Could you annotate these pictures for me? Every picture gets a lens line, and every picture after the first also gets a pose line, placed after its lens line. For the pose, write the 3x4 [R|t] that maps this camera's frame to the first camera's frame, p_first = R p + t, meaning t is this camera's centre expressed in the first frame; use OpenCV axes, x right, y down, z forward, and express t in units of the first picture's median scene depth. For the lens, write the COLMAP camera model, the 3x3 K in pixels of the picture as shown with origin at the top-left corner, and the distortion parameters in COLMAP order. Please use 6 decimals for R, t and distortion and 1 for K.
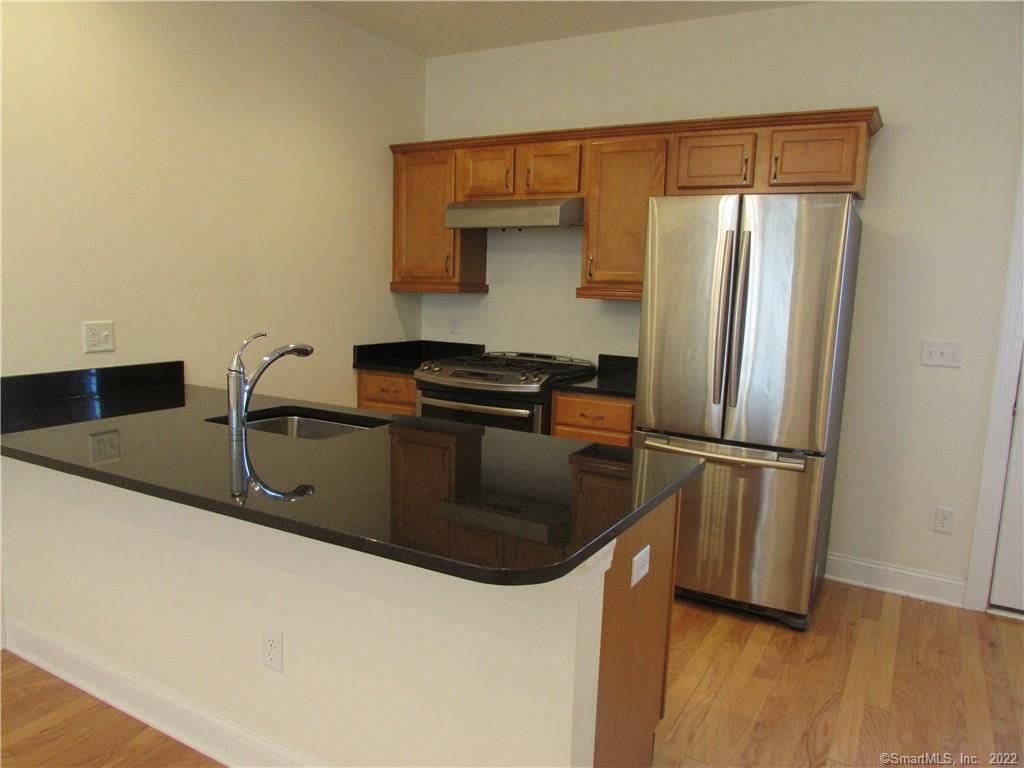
lens RADIAL K [[734.0, 0, 512.0], [0, 734.0, 384.0], [0, 0, 1]] dist [-0.062496, 0.038398]
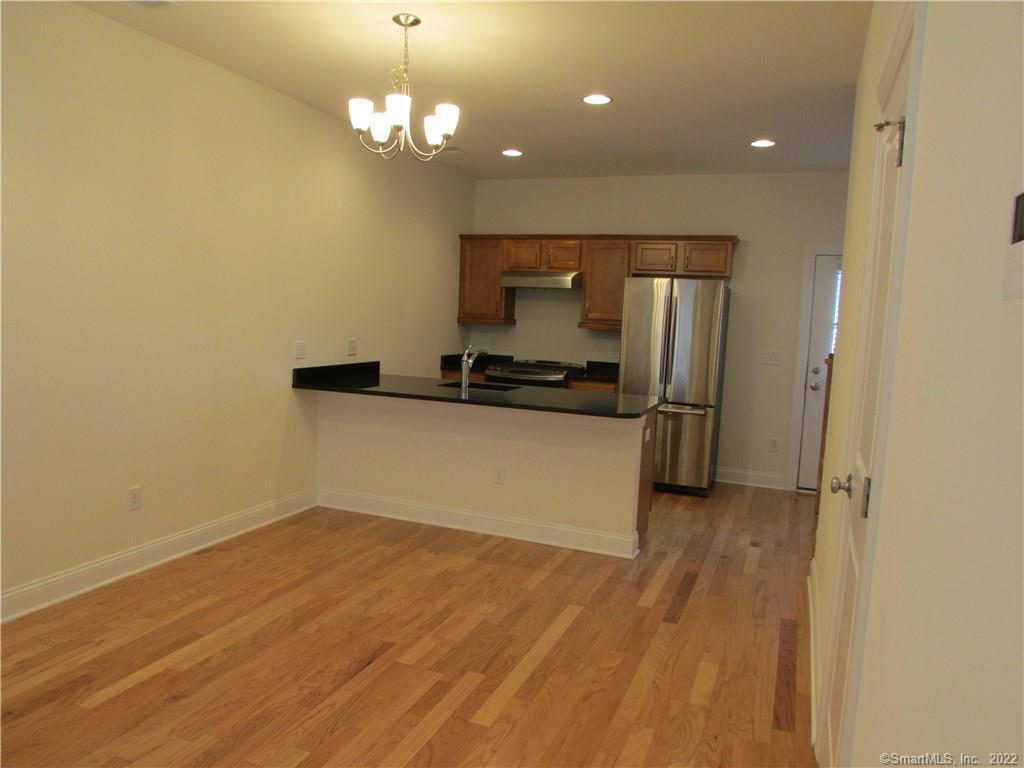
lens RADIAL K [[734.0, 0, 512.0], [0, 734.0, 384.0], [0, 0, 1]] dist [-0.062496, 0.038398]
pose [[0.991532, -0.004139, 0.129794, -0.312443], [0.008754, 0.999349, -0.035009, 0.081040], [-0.129565, 0.035849, 0.990923, -0.758120]]
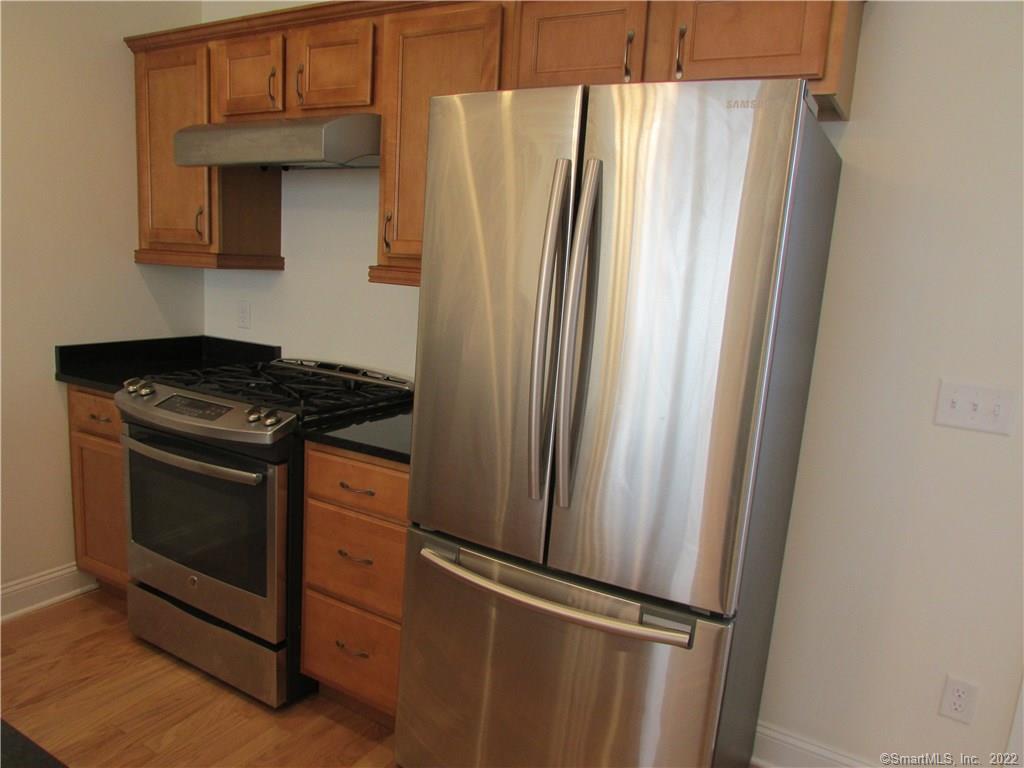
lens RADIAL K [[744.7, 0, 502.3], [0, 744.7, 395.6], [0, 0, 1]] dist [-0.035844, 0.003039]
pose [[0.999620, 0.027368, -0.003197, 0.211851], [-0.027174, 0.998381, 0.049971, -0.059662], [0.004559, -0.049865, 0.998746, 0.390957]]
